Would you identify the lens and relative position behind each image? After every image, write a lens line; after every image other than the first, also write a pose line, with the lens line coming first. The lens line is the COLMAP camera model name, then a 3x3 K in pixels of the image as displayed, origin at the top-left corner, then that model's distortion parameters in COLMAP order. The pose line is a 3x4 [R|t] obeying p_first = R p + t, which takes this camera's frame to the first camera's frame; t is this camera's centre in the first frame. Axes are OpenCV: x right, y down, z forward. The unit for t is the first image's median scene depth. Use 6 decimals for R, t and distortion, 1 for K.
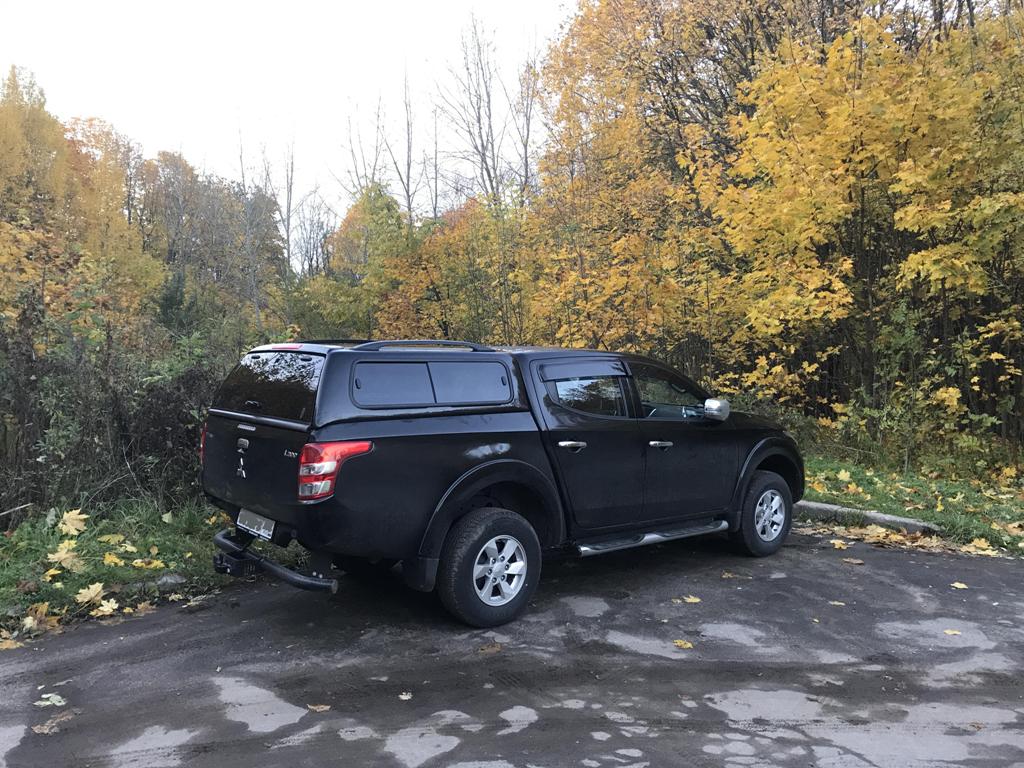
lens RADIAL K [[838.7, 0, 511.3], [0, 838.7, 360.8], [0, 0, 1]] dist [0.012514, 0.003701]
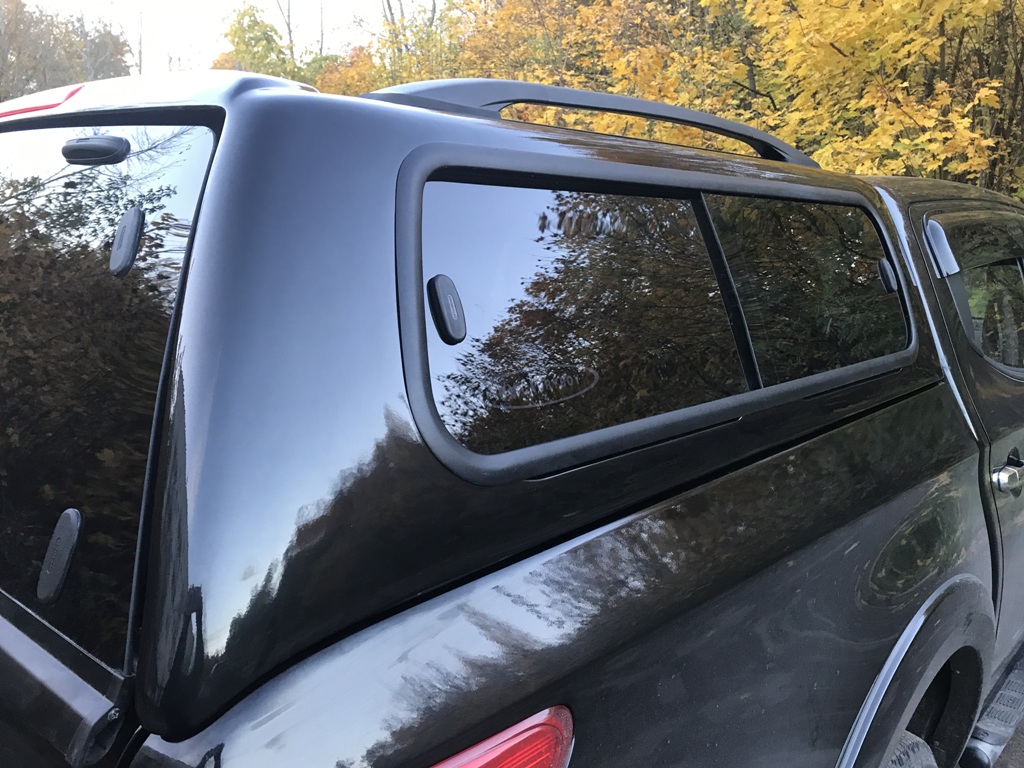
lens RADIAL K [[846.7, 0, 510.7], [0, 846.7, 364.0], [0, 0, 1]] dist [0.010998, 0.006763]
pose [[0.990856, -0.009241, 0.134605, -0.165336], [-0.011194, 0.988581, 0.150277, 0.011553], [-0.134457, -0.150409, 0.979438, 0.726499]]
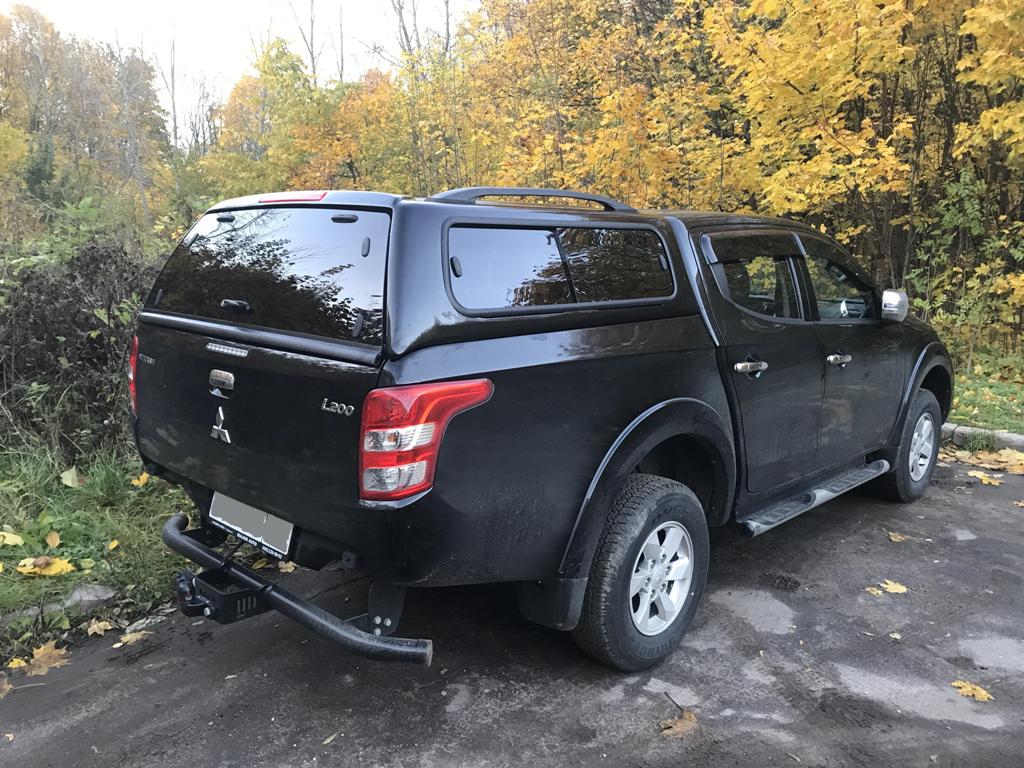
lens RADIAL K [[843.9, 0, 506.9], [0, 843.9, 362.4], [0, 0, 1]] dist [0.002091, 0.017988]
pose [[0.993479, -0.012997, 0.113272, -0.181816], [-0.002356, 0.990930, 0.134361, 0.013502], [-0.113991, -0.133752, 0.984437, 0.411524]]
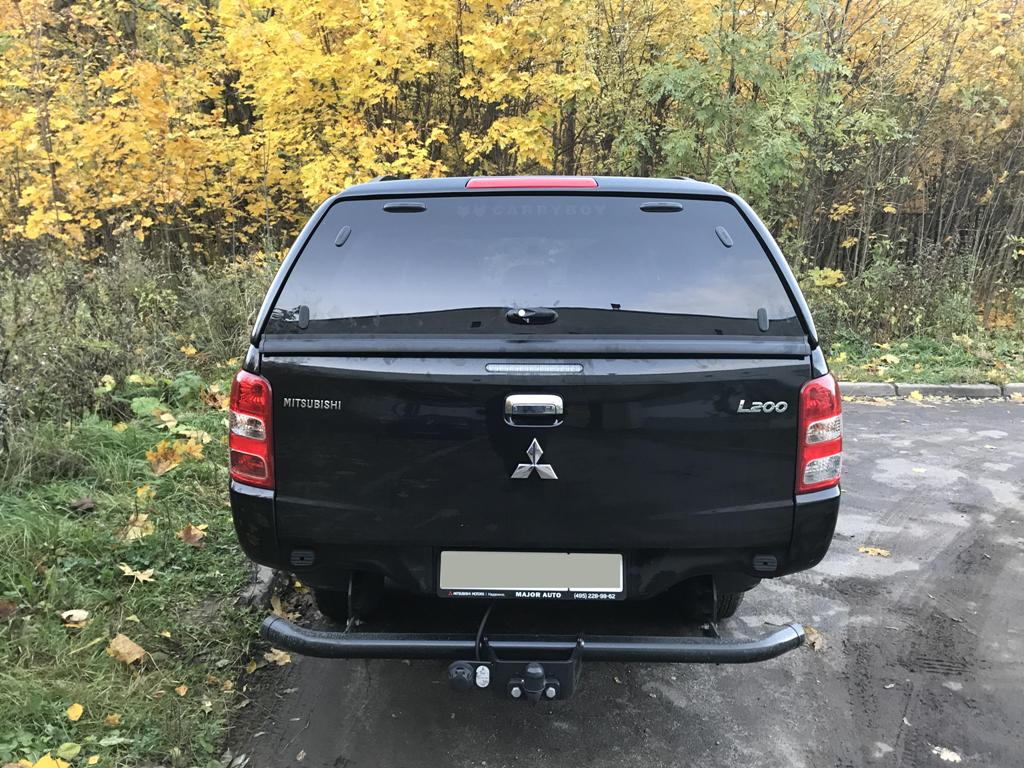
lens RADIAL K [[838.7, 0, 511.3], [0, 838.7, 360.8], [0, 0, 1]] dist [0.012514, 0.003701]
pose [[0.648989, -0.121705, 0.751000, -0.591732], [0.016747, 0.989168, 0.145830, 0.010812], [-0.760614, -0.082065, 0.643997, 0.667144]]
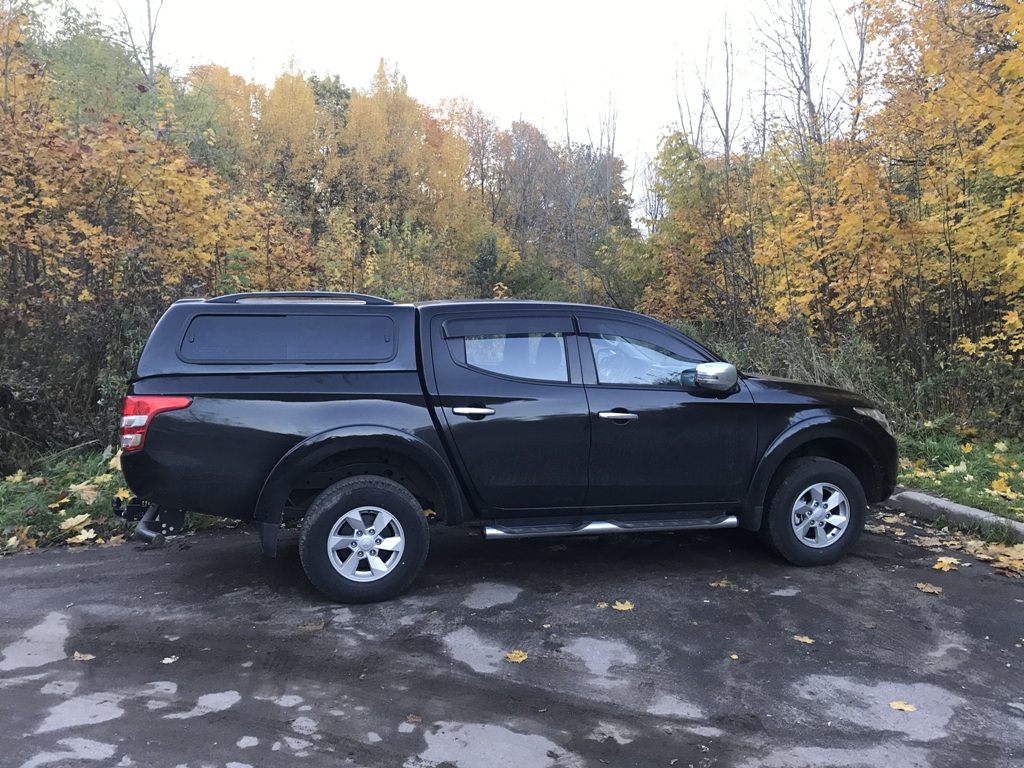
lens RADIAL K [[843.9, 0, 506.9], [0, 843.9, 362.4], [0, 0, 1]] dist [0.002091, 0.017988]
pose [[0.903878, 0.022706, -0.427187, 0.488774], [-0.000803, 0.998679, 0.051384, 0.004063], [0.427789, -0.046102, 0.902702, 0.231204]]
